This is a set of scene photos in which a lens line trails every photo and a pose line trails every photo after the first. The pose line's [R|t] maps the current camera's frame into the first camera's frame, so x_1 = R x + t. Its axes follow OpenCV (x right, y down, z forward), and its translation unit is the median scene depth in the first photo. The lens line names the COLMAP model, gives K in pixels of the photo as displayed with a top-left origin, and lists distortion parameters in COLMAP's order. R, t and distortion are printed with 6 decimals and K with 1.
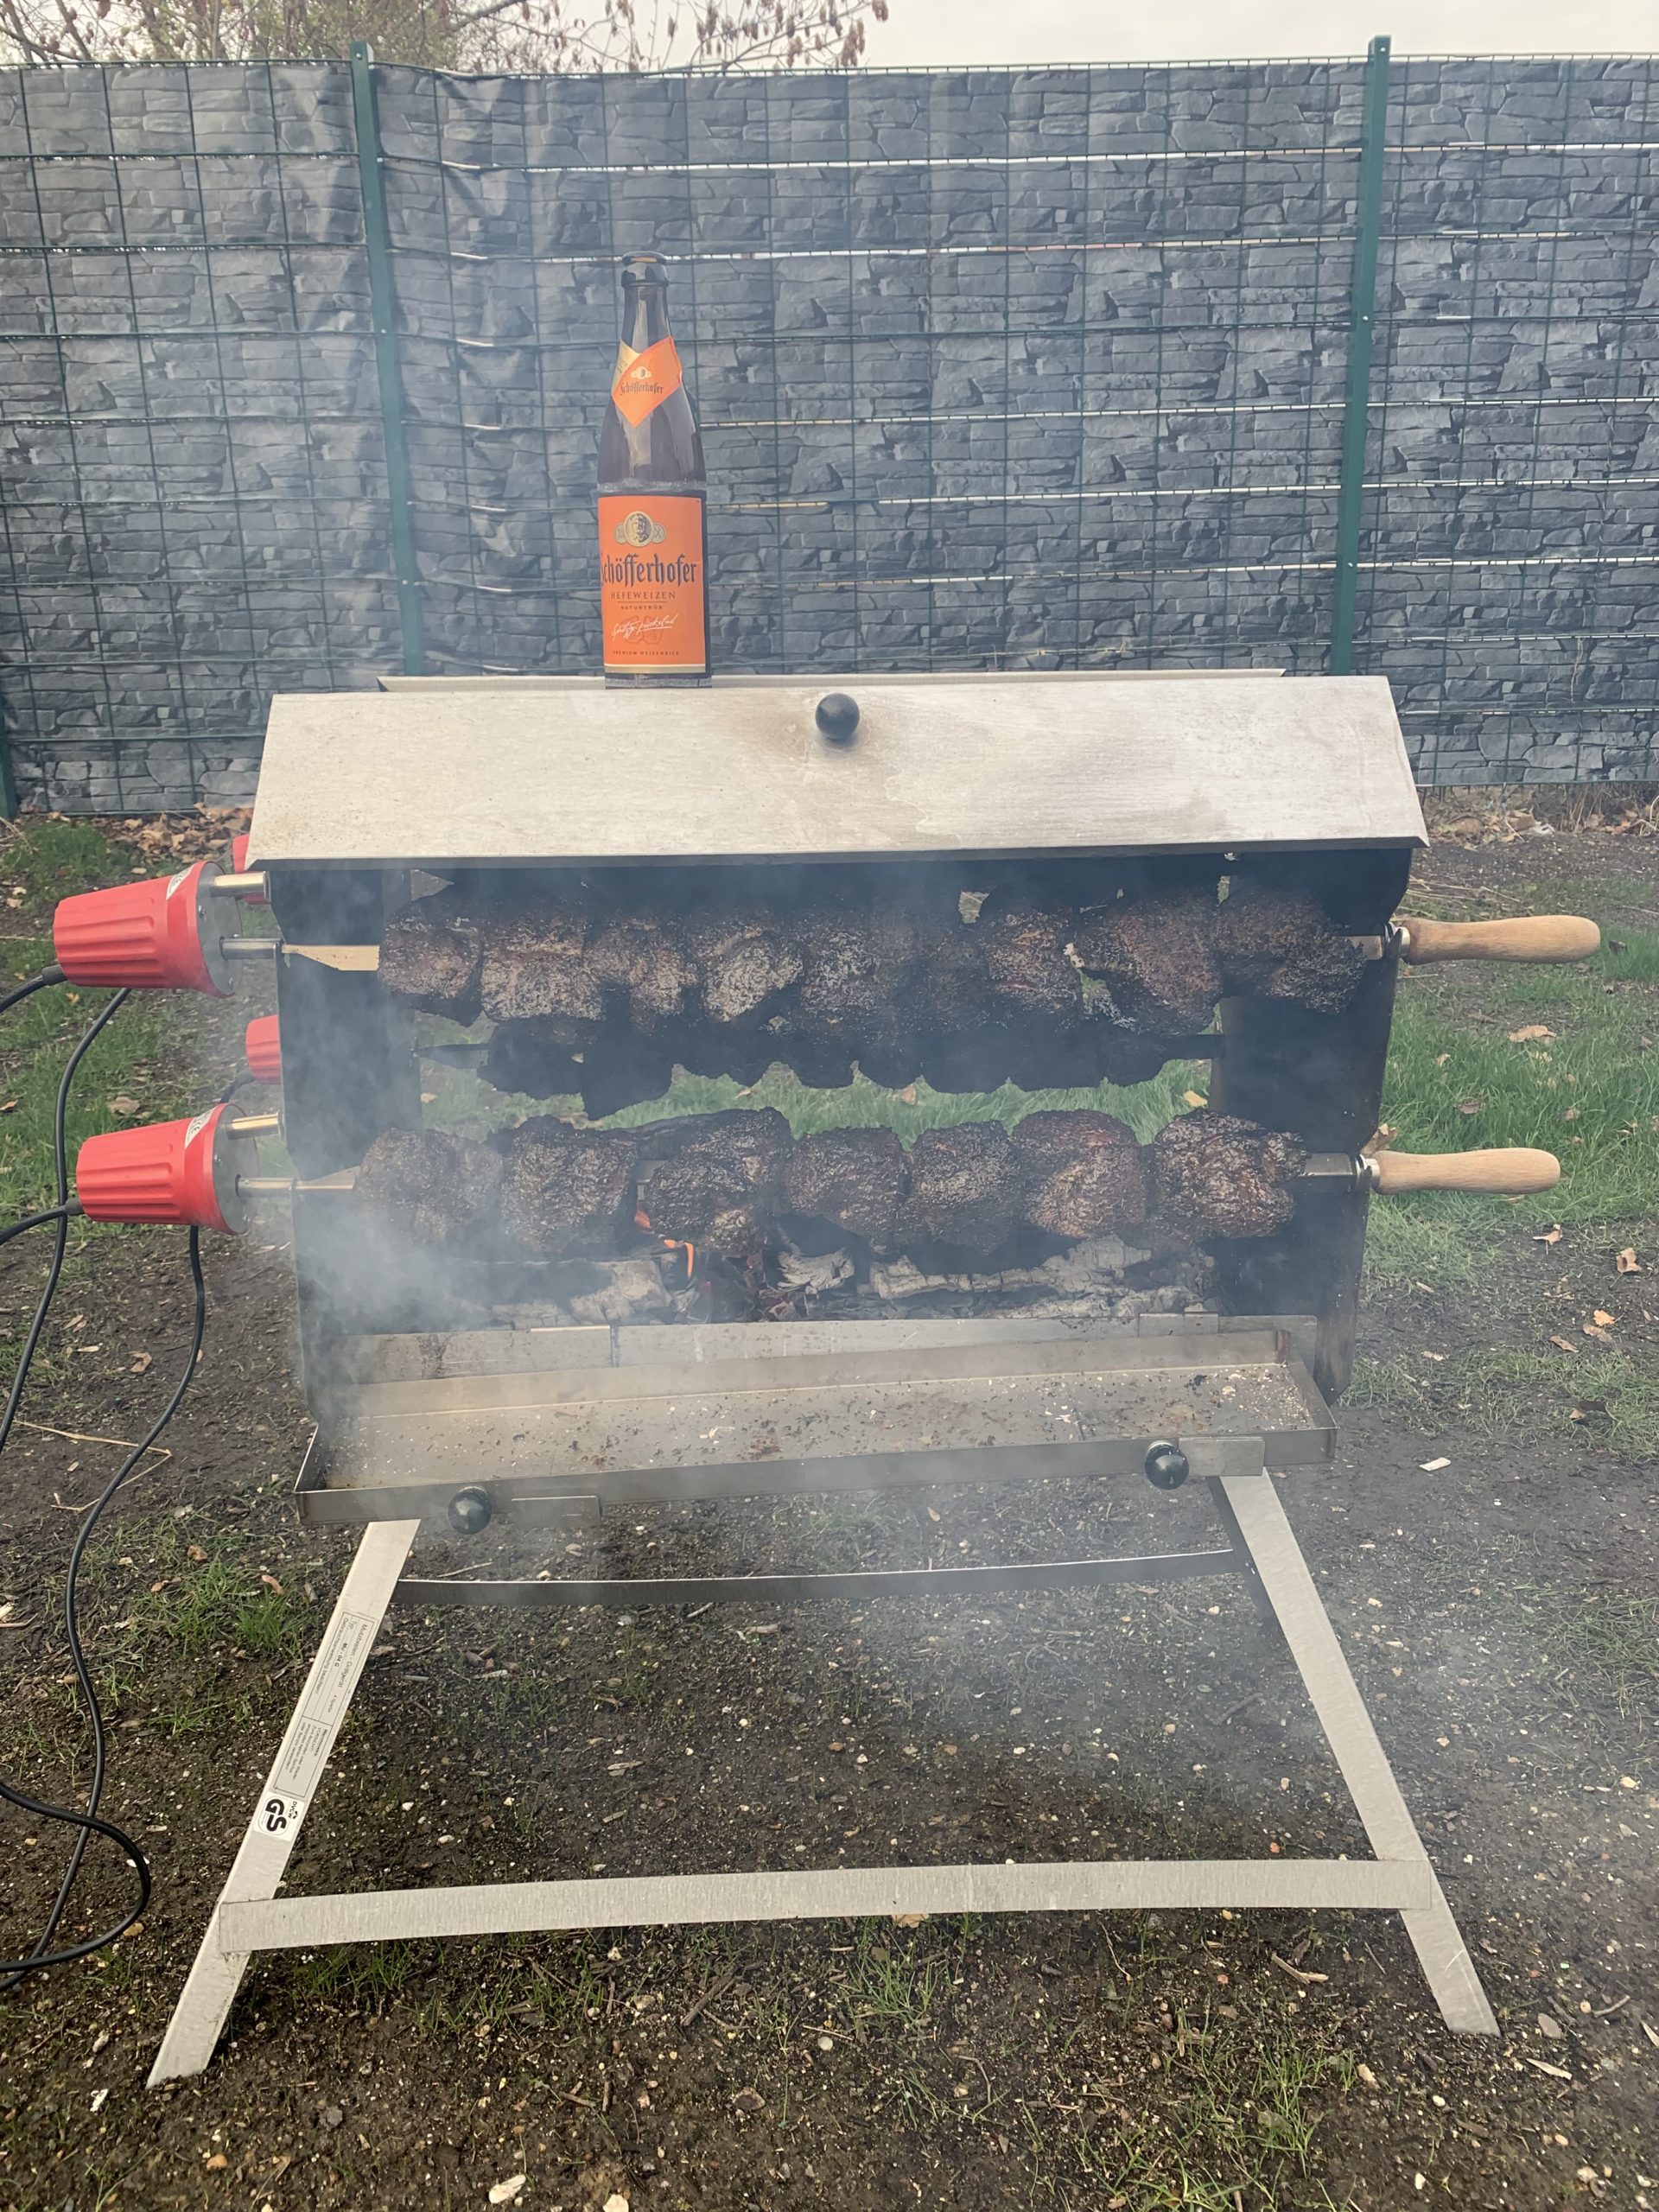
lens RADIAL K [[1685.5, 0, 825.8], [0, 1685.5, 1089.9], [0, 0, 1]] dist [0.008062, 0.003811]
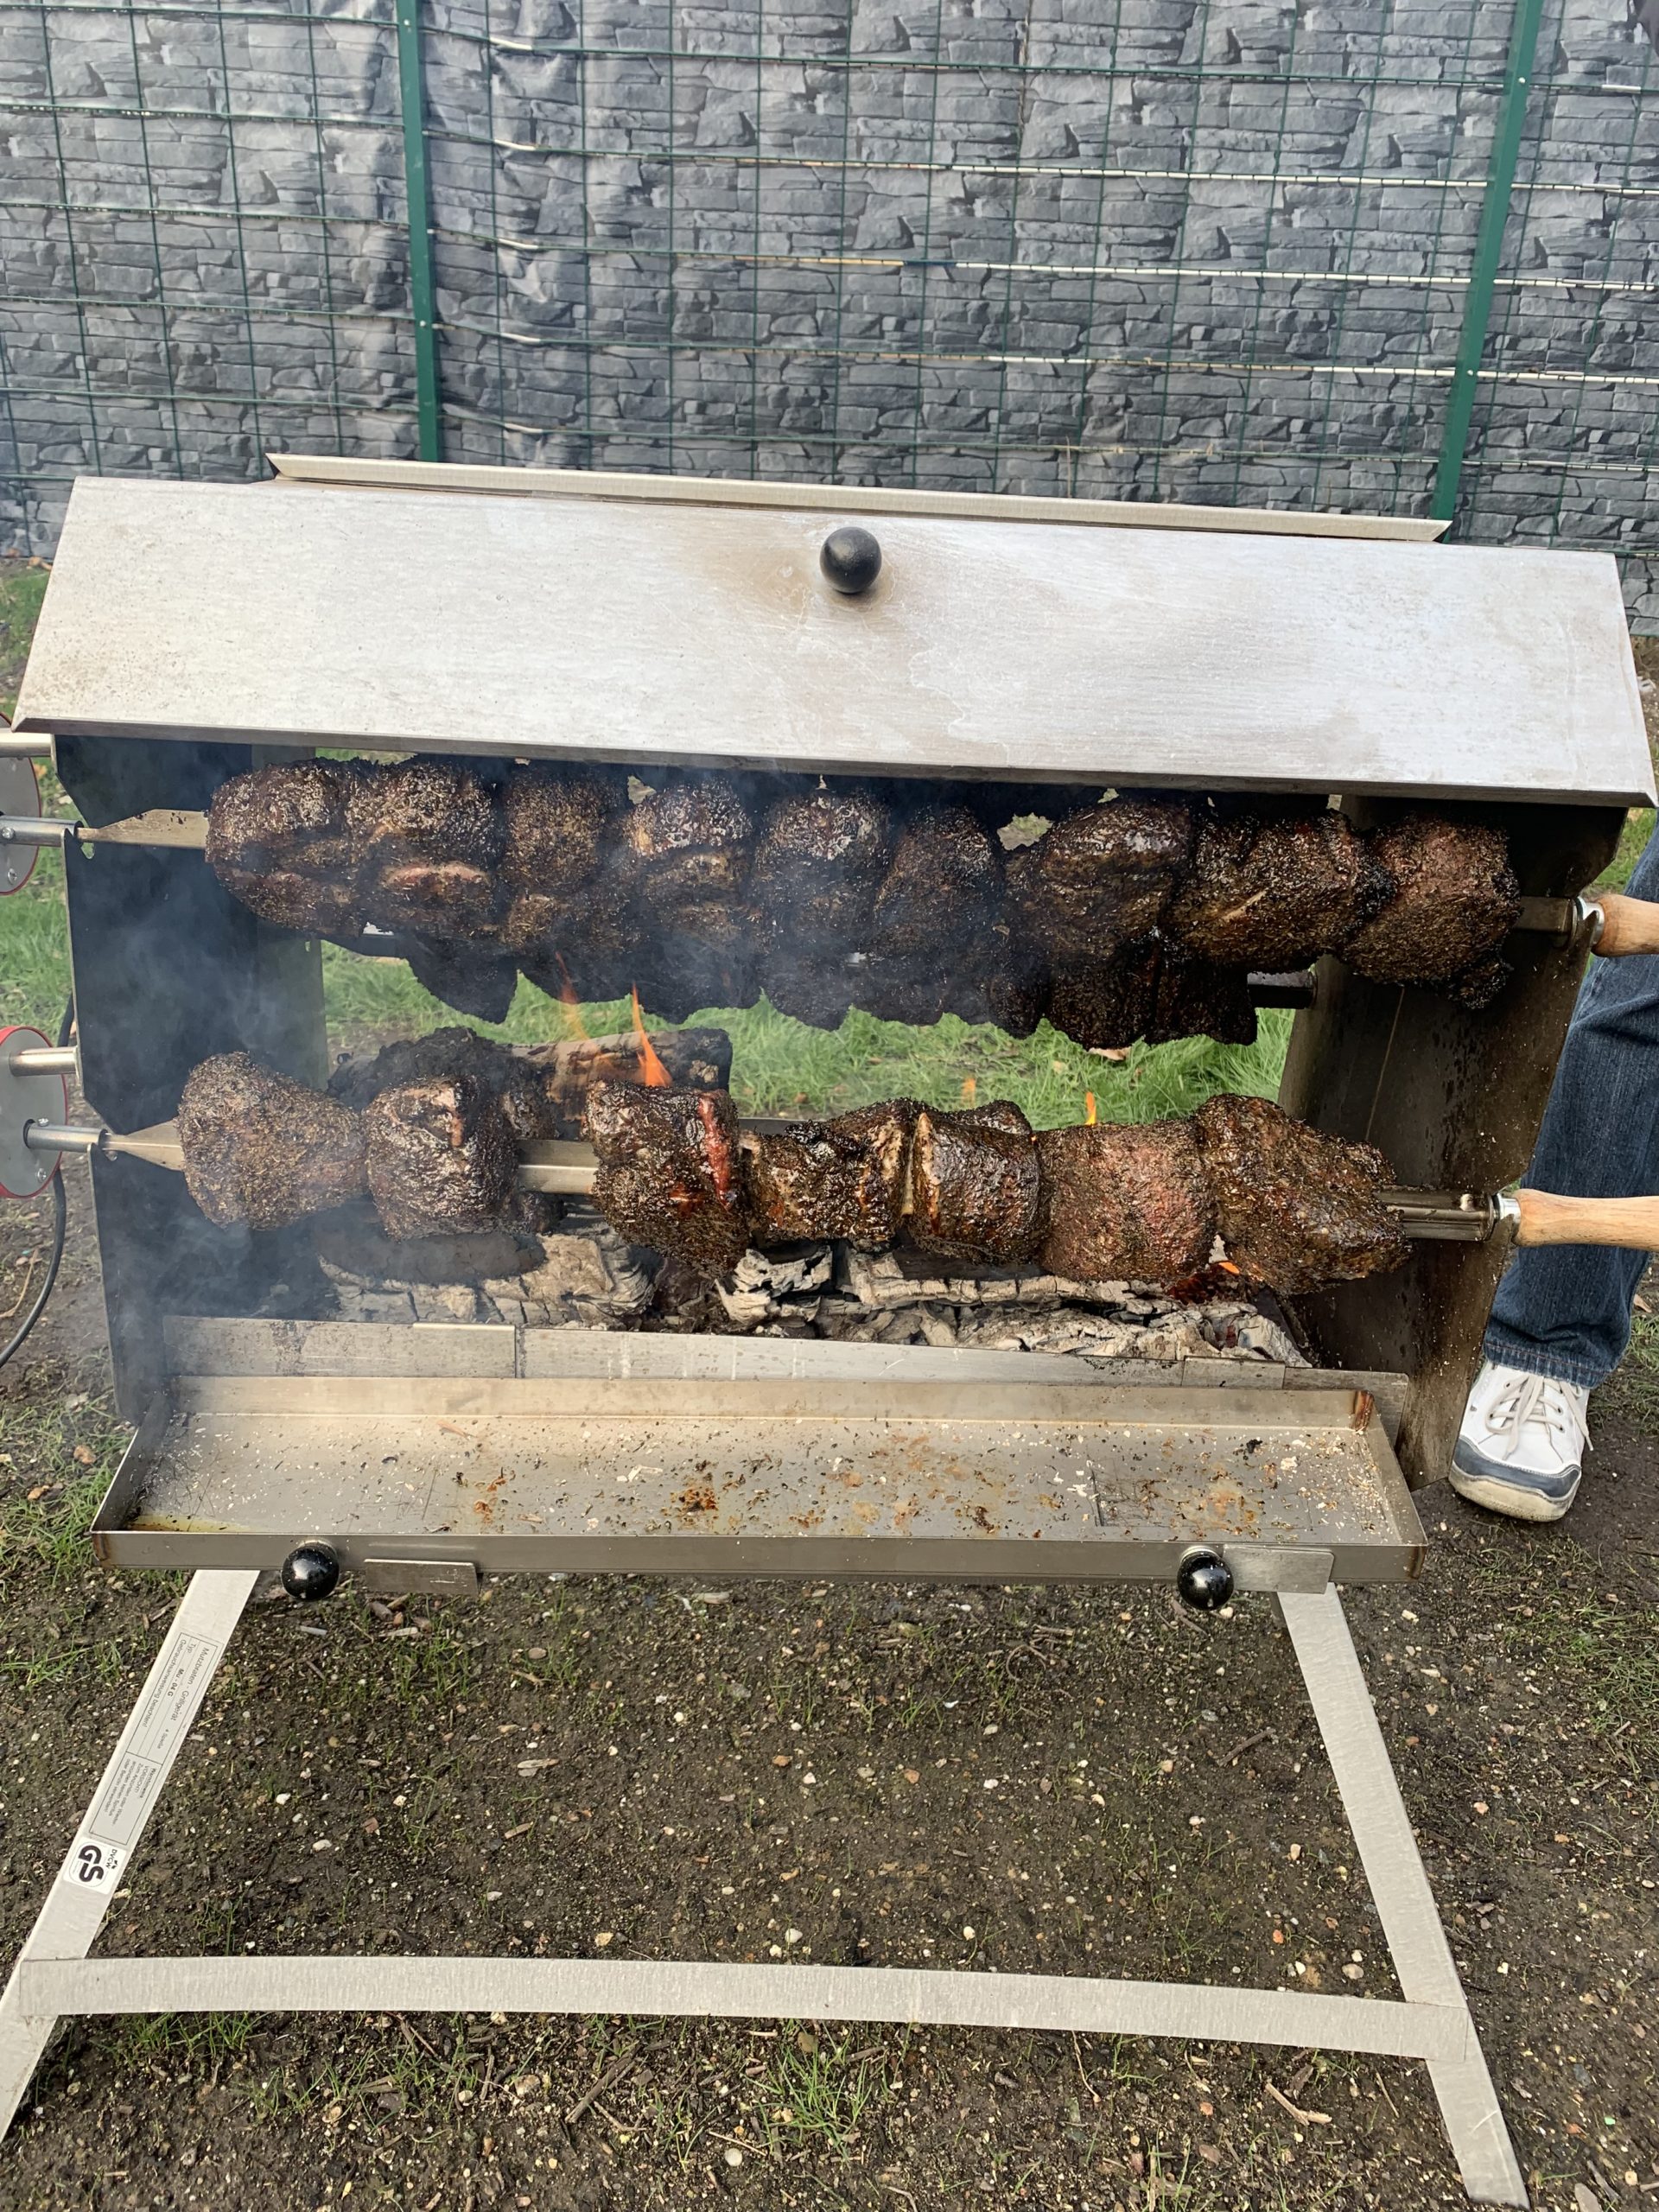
lens RADIAL K [[1691.4, 0, 829.6], [0, 1691.4, 1100.1], [0, 0, 1]] dist [0.010860, -0.004976]
pose [[0.997501, 0.070280, -0.007185, 0.009378], [-0.068847, 0.989868, 0.124180, -0.039855], [0.015839, -0.123376, 0.992234, 0.123117]]
